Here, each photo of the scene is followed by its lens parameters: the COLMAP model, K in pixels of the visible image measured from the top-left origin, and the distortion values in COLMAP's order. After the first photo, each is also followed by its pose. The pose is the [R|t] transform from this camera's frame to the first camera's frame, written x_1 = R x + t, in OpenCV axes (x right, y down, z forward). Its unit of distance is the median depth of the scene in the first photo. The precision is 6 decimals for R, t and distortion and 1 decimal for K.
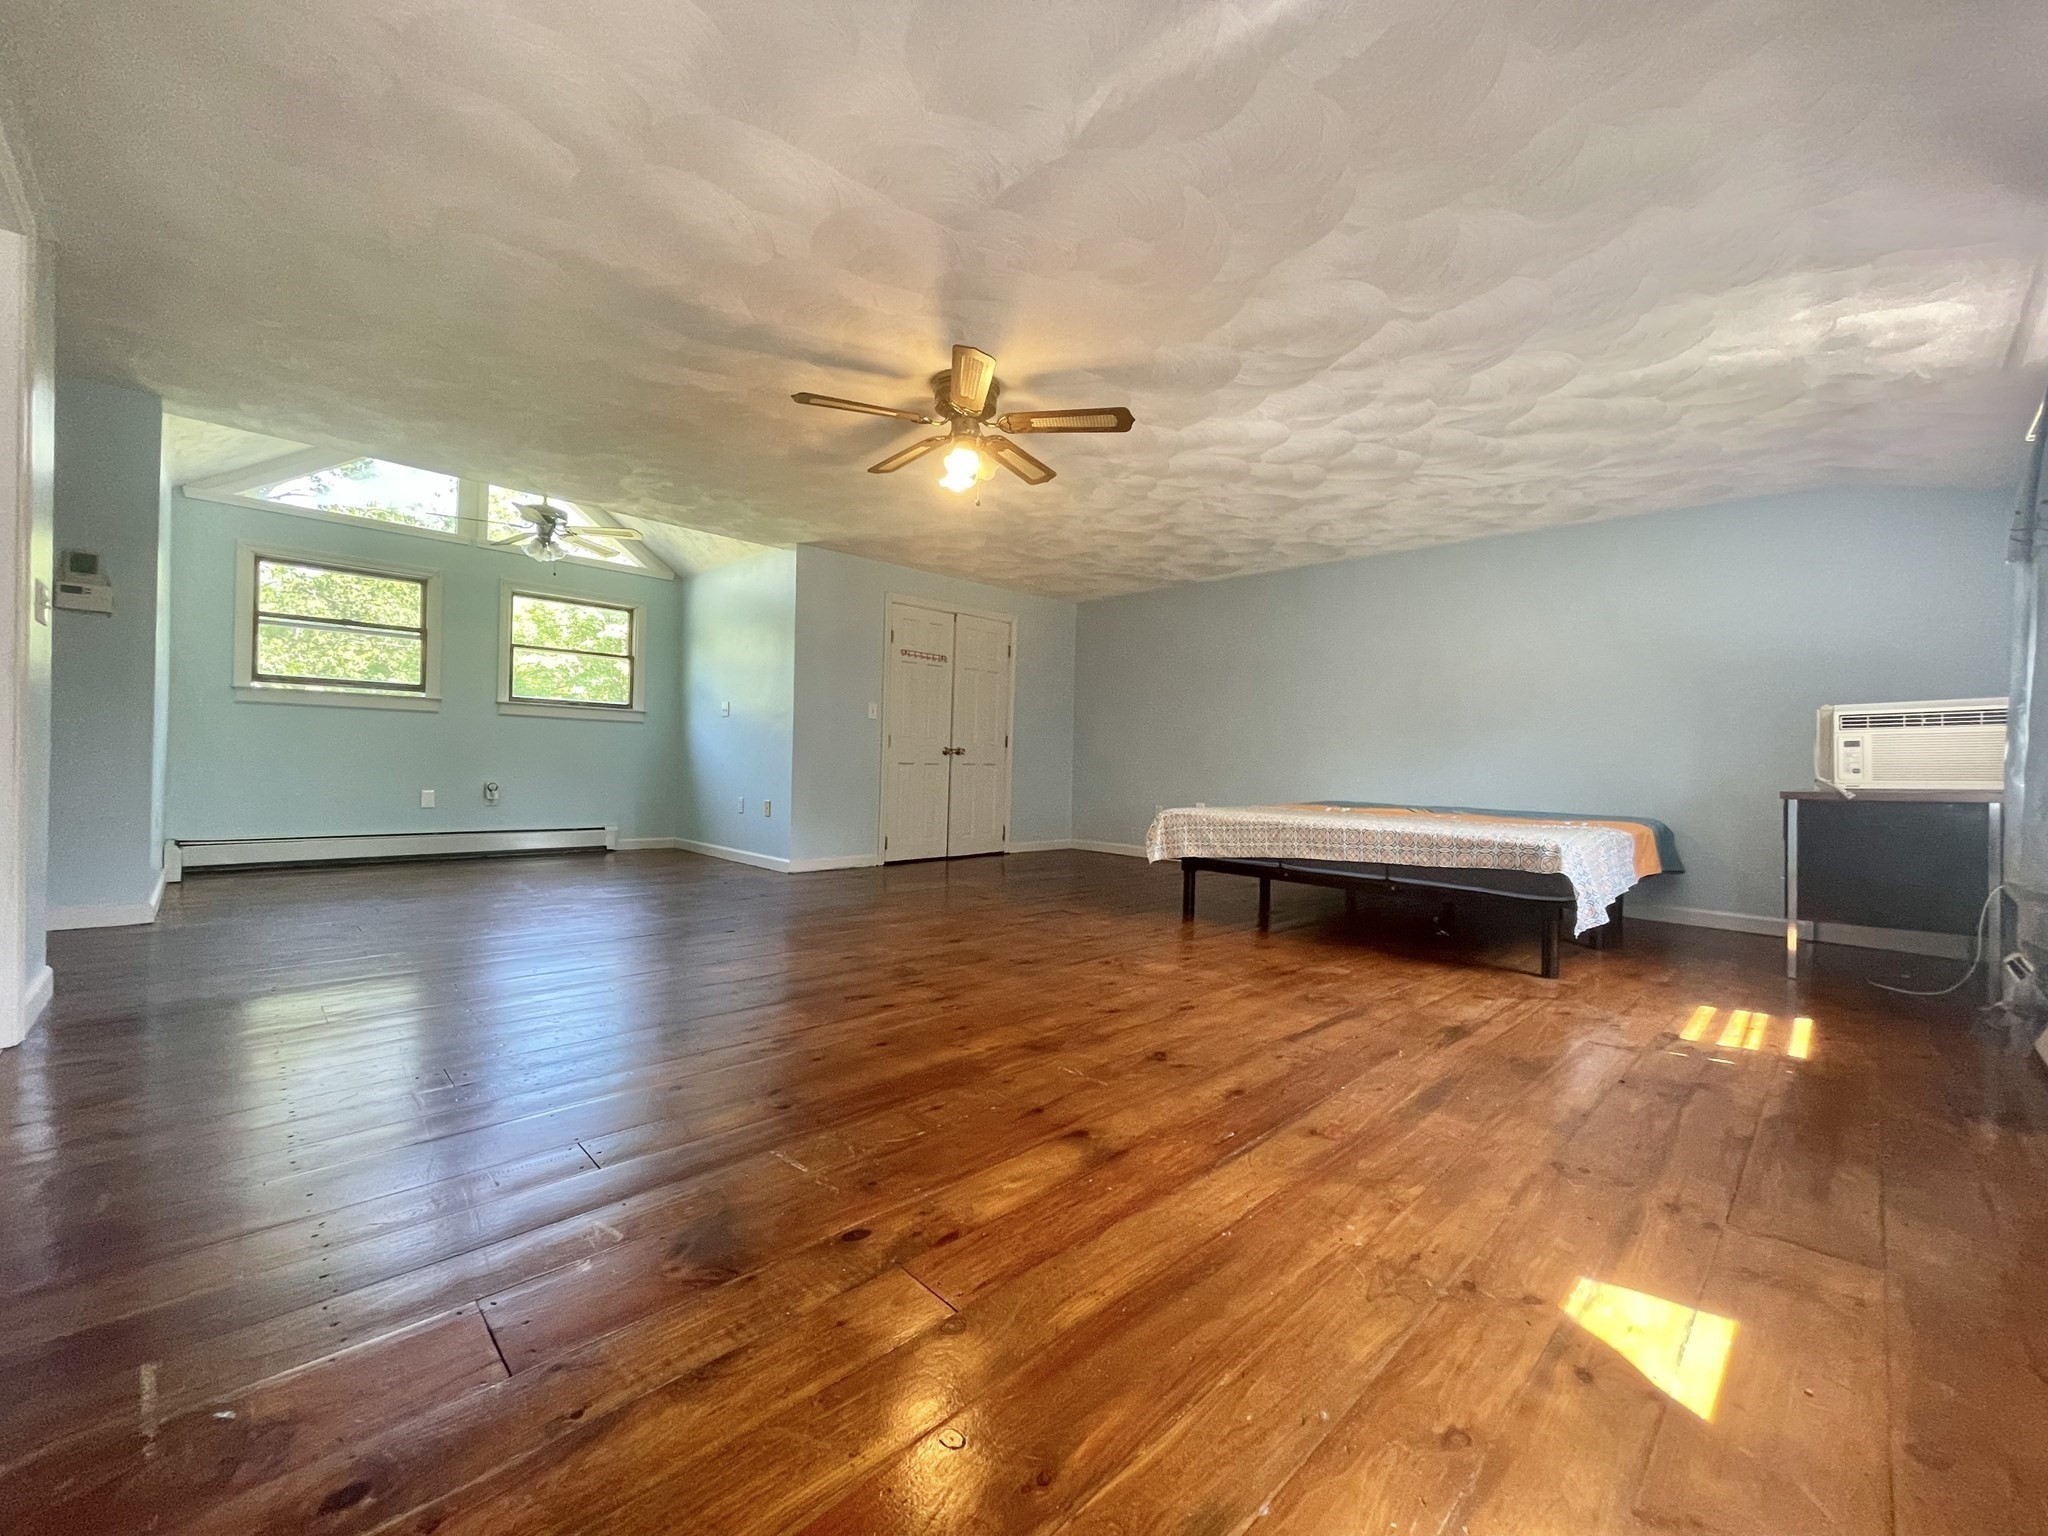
lens RADIAL K [[826.9, 0, 1024.0], [0, 826.9, 768.0], [0, 0, 1]] dist [0.002550, 0.000382]
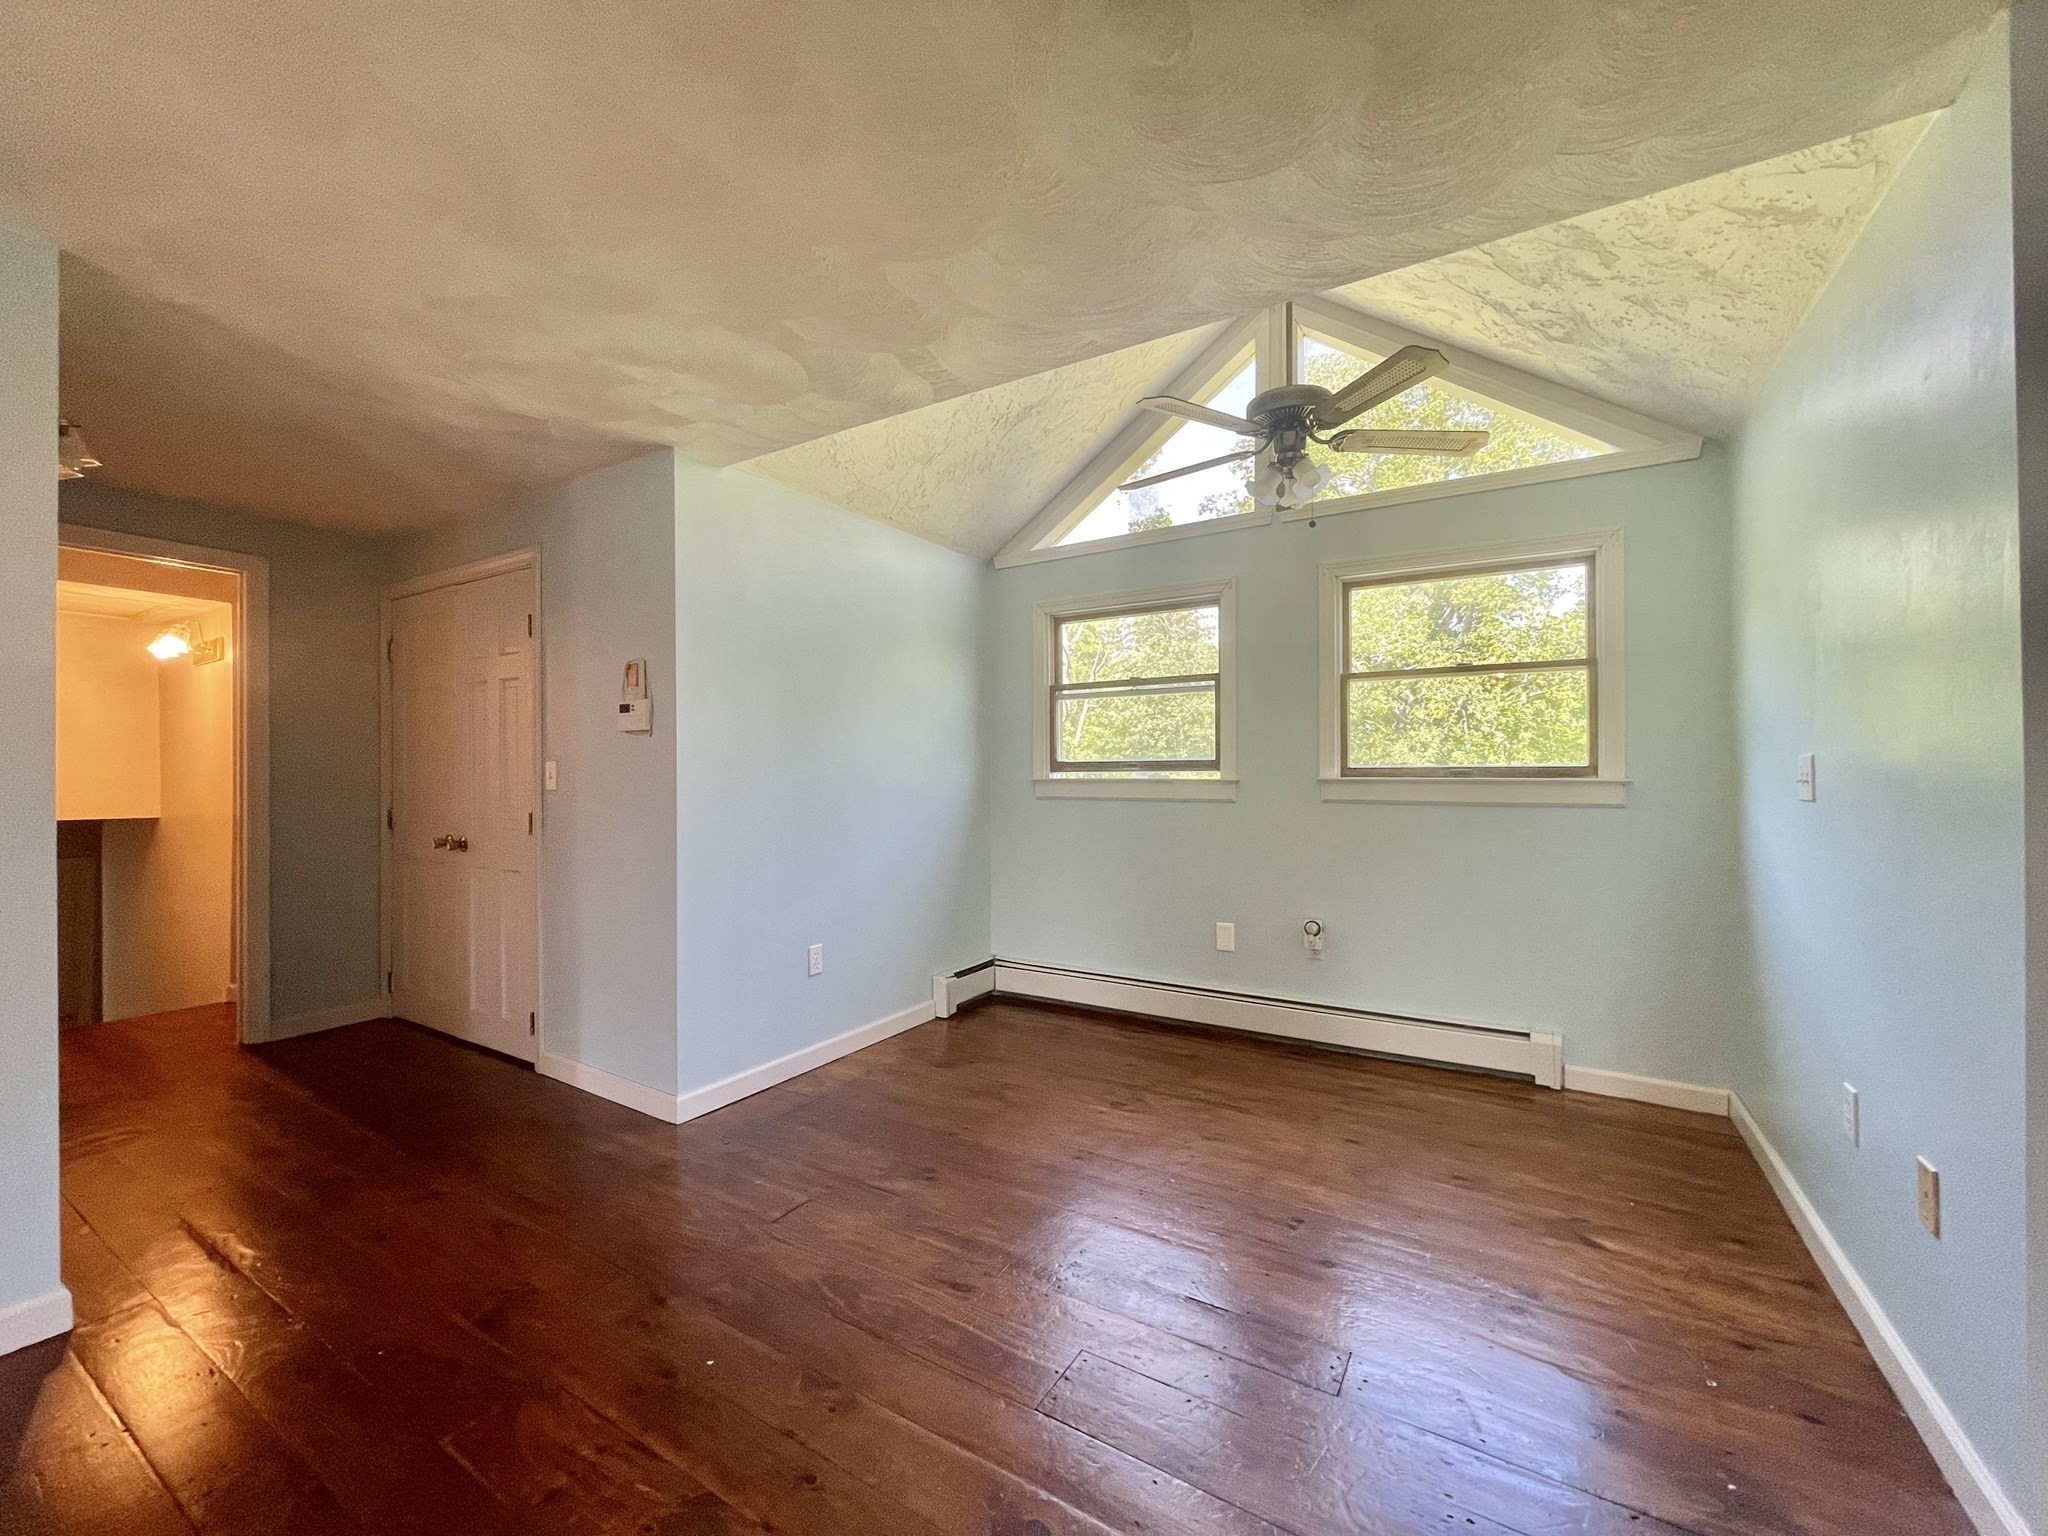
lens RADIAL K [[826.9, 0, 1024.0], [0, 826.9, 768.0], [0, 0, 1]] dist [0.002550, 0.000382]
pose [[0.225779, -0.034458, -0.973569, -0.132218], [0.001367, 0.999384, -0.035055, -0.072277], [0.974178, 0.006584, 0.225687, 0.715286]]
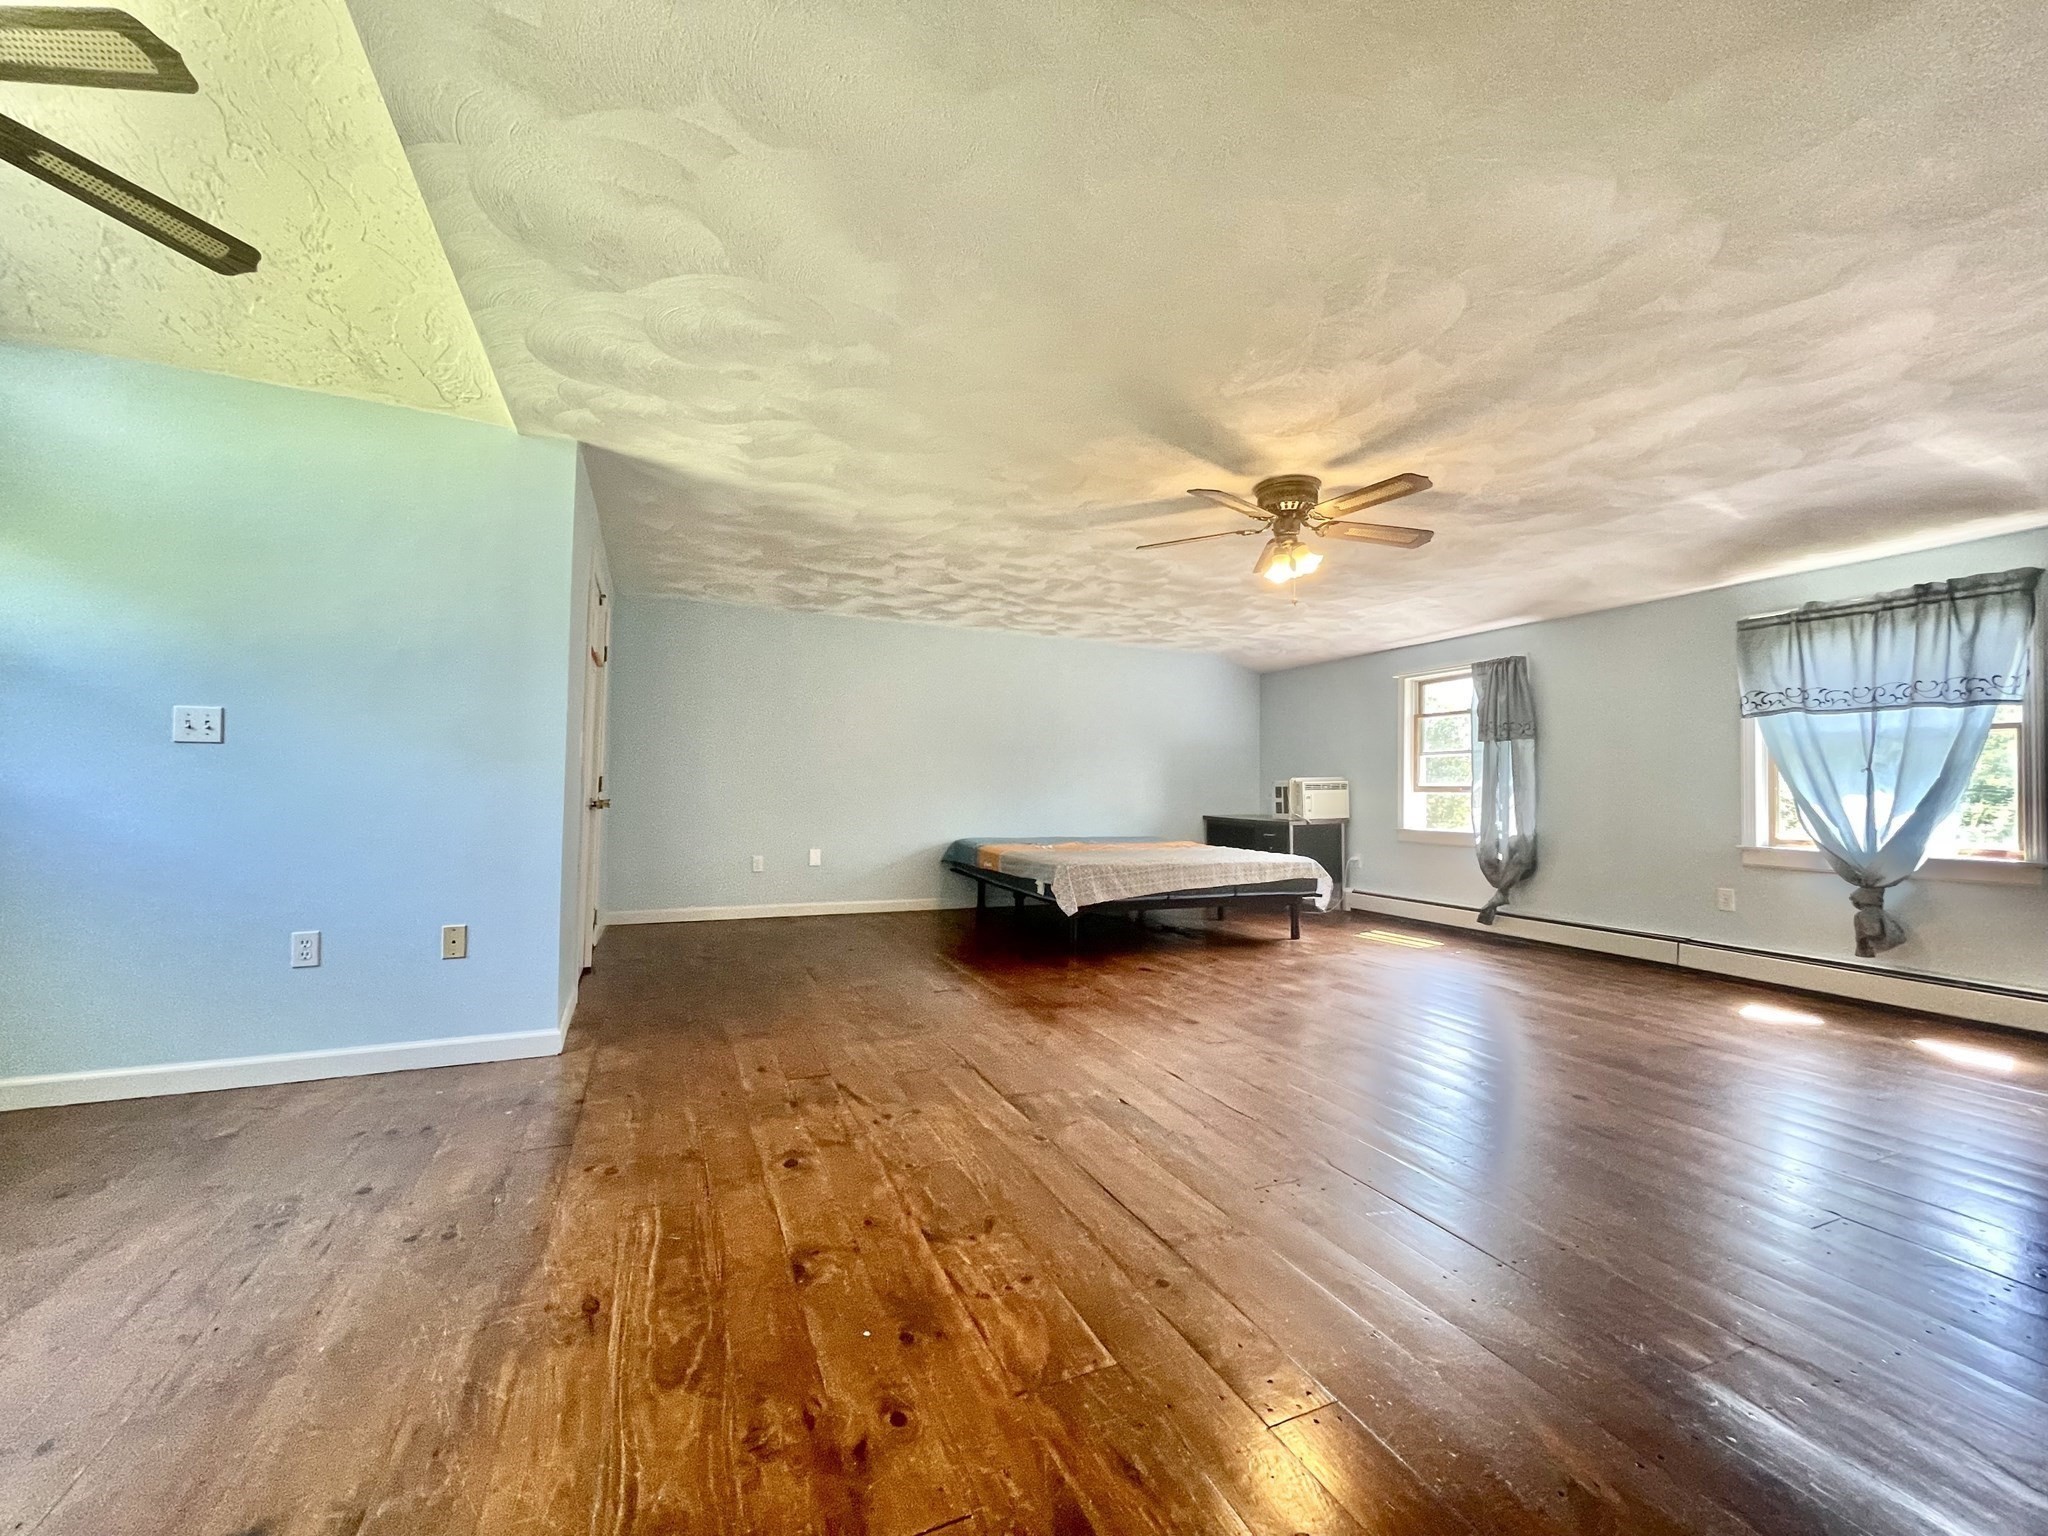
lens RADIAL K [[826.9, 0, 1024.0], [0, 826.9, 768.0], [0, 0, 1]] dist [0.002550, 0.000382]
pose [[0.365561, 0.006886, 0.930762, -0.681407], [0.003238, 0.999957, -0.008670, -0.050674], [-0.930782, 0.006183, 0.365523, 0.528956]]
